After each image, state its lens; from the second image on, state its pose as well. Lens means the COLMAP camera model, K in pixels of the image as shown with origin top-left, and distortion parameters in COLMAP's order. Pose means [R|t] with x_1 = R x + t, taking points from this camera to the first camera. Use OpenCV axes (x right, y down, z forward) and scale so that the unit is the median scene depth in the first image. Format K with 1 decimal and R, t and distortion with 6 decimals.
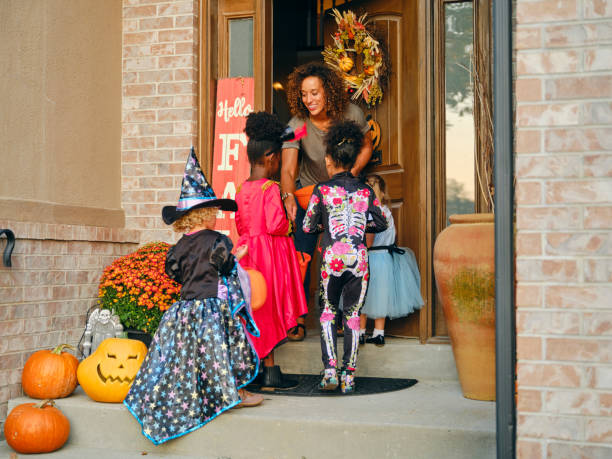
lens RADIAL K [[977.3, 0, 321.6], [0, 977.3, 228.3], [0, 0, 1]] dist [0.011363, 0.012923]
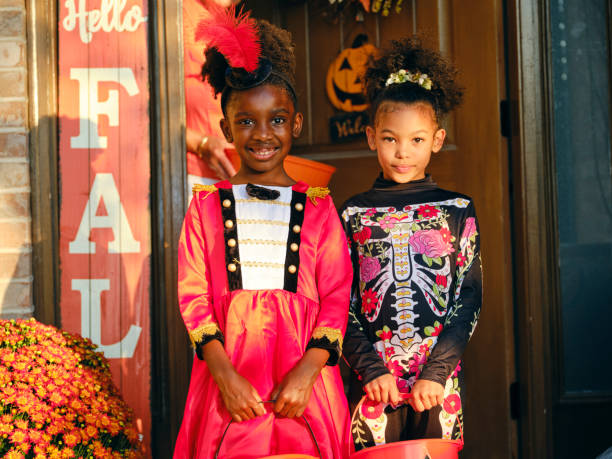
lens RADIAL K [[1445.4, 0, 306.0], [0, 1445.4, 229.5], [0, 0, 1]] dist [0.021514, 0.241645]
pose [[0.935001, -0.025698, 0.353712, -0.280876], [0.018774, 0.999559, 0.022993, -0.039731], [-0.354147, -0.014858, 0.935072, 0.374606]]
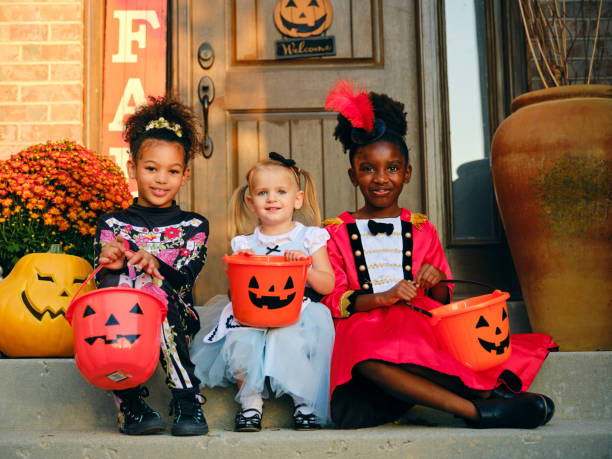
lens RADIAL K [[1121.6, 0, 311.9], [0, 1121.6, 231.3], [0, 0, 1]] dist [0.011353, -0.027377]
pose [[0.947921, 0.021135, 0.317802, -0.251911], [0.011066, 0.995008, -0.099180, 0.154292], [-0.318312, 0.097531, 0.942956, 0.277077]]
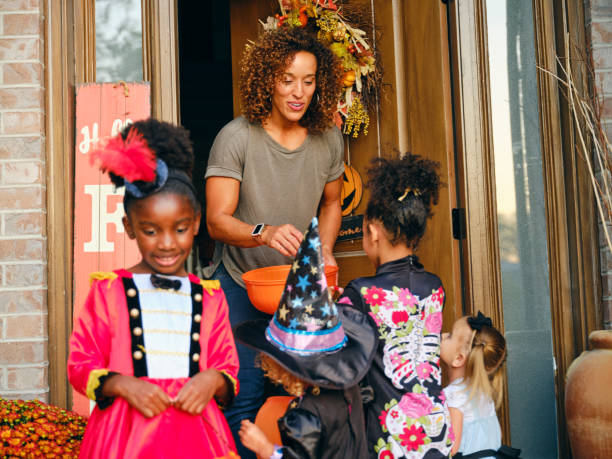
lens RADIAL K [[1121.6, 0, 311.9], [0, 1121.6, 231.3], [0, 0, 1]] dist [0.011353, -0.027377]
pose [[0.948350, -0.006389, 0.317161, -0.210893], [0.026020, 0.997995, -0.057698, -0.036175], [-0.316157, 0.062971, 0.946615, 0.427623]]
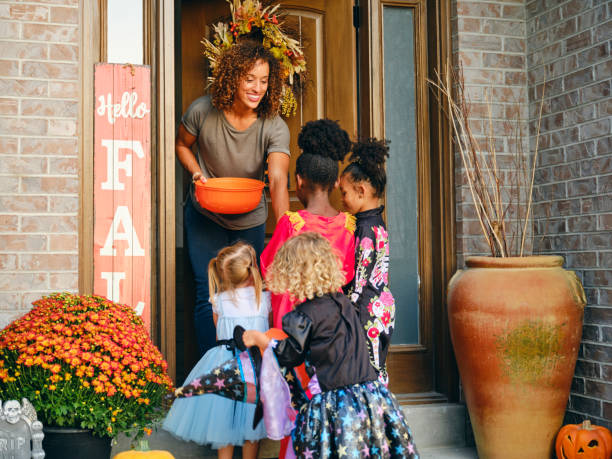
lens RADIAL K [[934.3, 0, 306.0], [0, 934.3, 229.5], [0, 0, 1]] dist [0.000994, -0.012259]
pose [[0.825635, 0.011444, 0.564089, -0.427985], [-0.007034, 0.999925, -0.009991, -0.026904], [-0.564161, 0.004281, 0.825654, 0.391296]]
